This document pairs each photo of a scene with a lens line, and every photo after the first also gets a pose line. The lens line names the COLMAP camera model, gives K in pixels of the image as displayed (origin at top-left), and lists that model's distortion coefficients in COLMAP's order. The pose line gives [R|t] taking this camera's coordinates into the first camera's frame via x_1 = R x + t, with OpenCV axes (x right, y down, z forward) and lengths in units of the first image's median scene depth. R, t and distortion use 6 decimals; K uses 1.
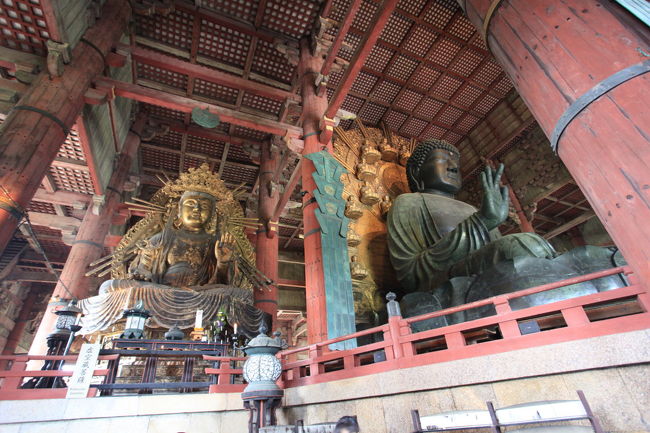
lens RADIAL K [[327.9, 0, 327.6], [0, 327.9, 211.4], [0, 0, 1]] dist [-0.049800, 0.017325]
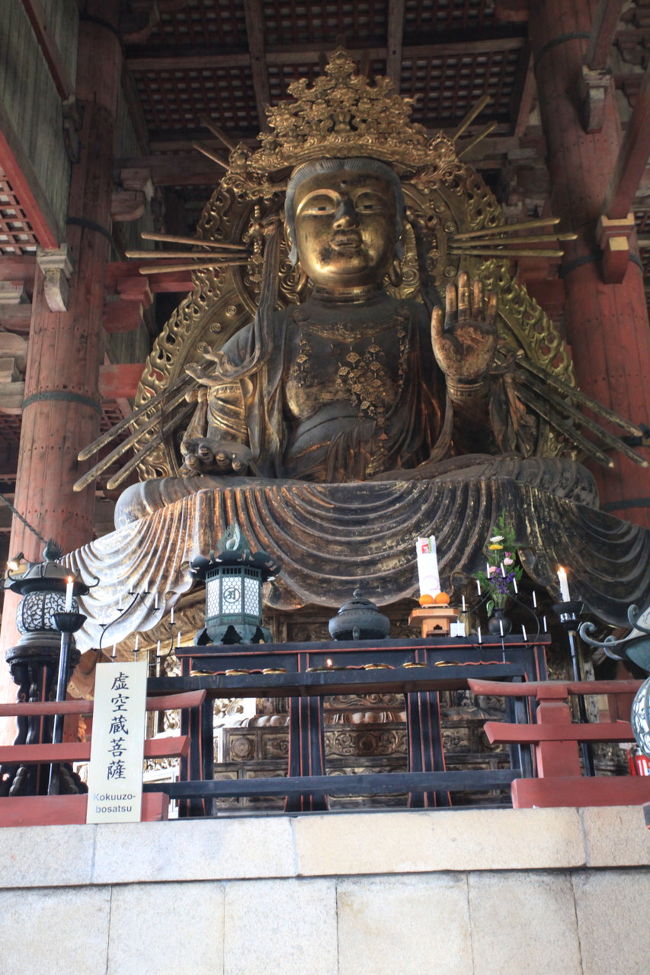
lens RADIAL K [[1086.3, 0, 331.0], [0, 1086.3, 492.1], [0, 0, 1]] dist [0.088827, 0.000000]
pose [[0.907362, -0.108333, -0.406151, -0.051123], [0.196454, 0.963494, 0.181895, 0.051086], [0.371619, -0.244835, 0.895520, 0.080921]]
